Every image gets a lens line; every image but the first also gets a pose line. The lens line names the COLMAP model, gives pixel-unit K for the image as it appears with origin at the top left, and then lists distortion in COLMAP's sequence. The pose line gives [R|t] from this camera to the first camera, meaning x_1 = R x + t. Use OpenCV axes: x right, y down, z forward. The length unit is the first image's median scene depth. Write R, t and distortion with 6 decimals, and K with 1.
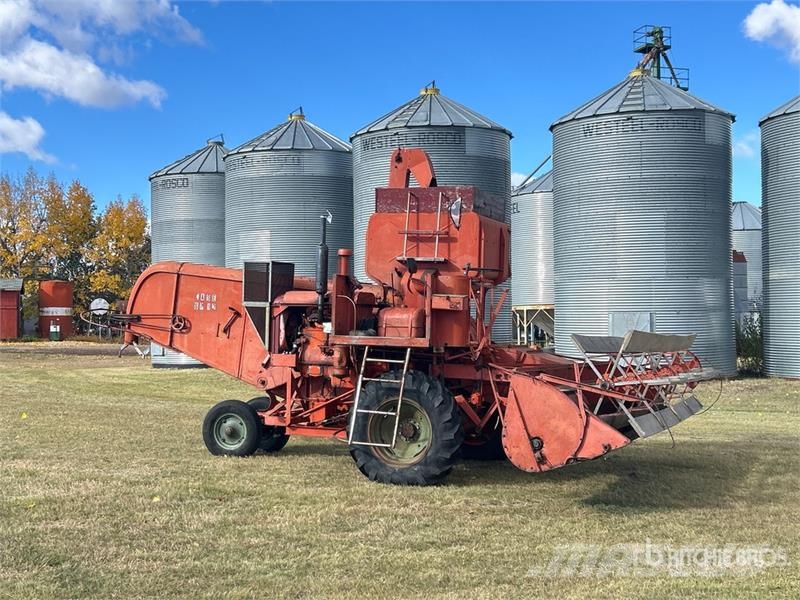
lens RADIAL K [[1051.0, 0, 400.0], [0, 1051.0, 300.0], [0, 0, 1]] dist [0.134801, 0.002248]
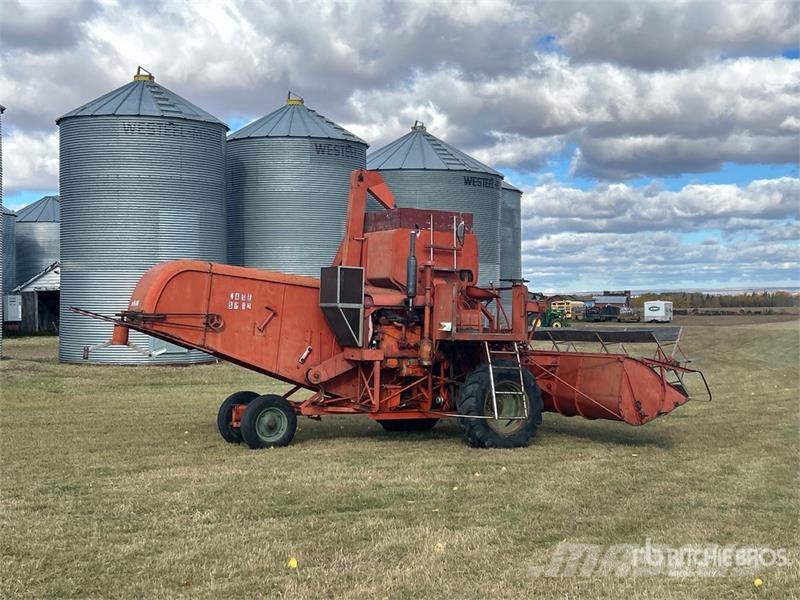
lens RADIAL K [[1051.0, 0, 400.0], [0, 1051.0, 300.0], [0, 0, 1]] dist [0.134801, 0.002248]
pose [[0.647431, 0.005642, 0.762103, -0.883237], [-0.020997, 0.999725, 0.010437, -0.013628], [-0.761835, -0.022759, 0.647371, 0.222552]]
